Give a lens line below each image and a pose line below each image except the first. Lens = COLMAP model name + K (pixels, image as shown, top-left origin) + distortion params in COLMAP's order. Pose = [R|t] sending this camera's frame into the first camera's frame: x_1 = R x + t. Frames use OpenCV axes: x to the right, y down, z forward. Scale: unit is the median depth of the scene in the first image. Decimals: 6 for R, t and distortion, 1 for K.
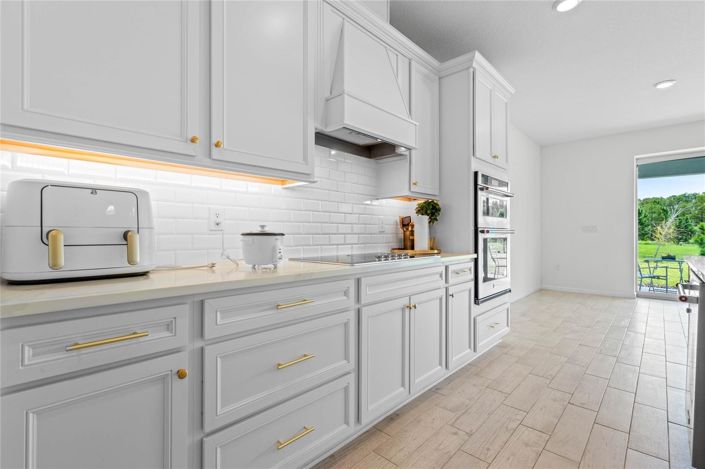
lens RADIAL K [[322.5, 0, 352.5], [0, 322.5, 234.5], [0, 0, 1]] dist [-0.000287, -0.000260]
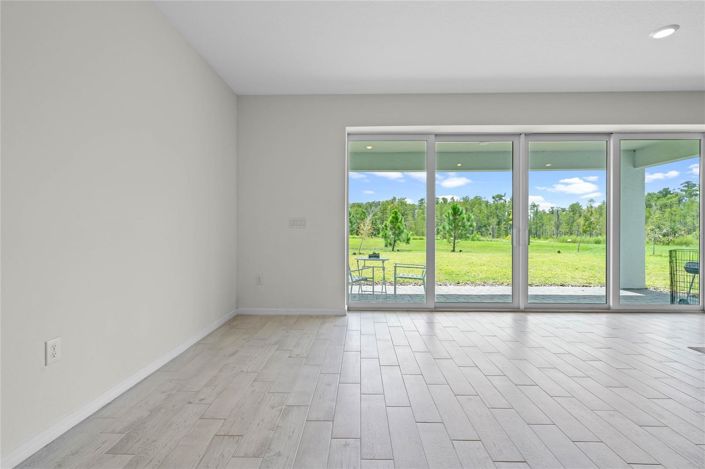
lens RADIAL K [[322.5, 0, 352.5], [0, 322.5, 234.5], [0, 0, 1]] dist [-0.000287, -0.000260]
pose [[0.741056, -0.007635, 0.671400, 0.298360], [-0.001206, 0.999919, 0.012702, -0.001043], [-0.671442, -0.010223, 0.740986, 0.338912]]
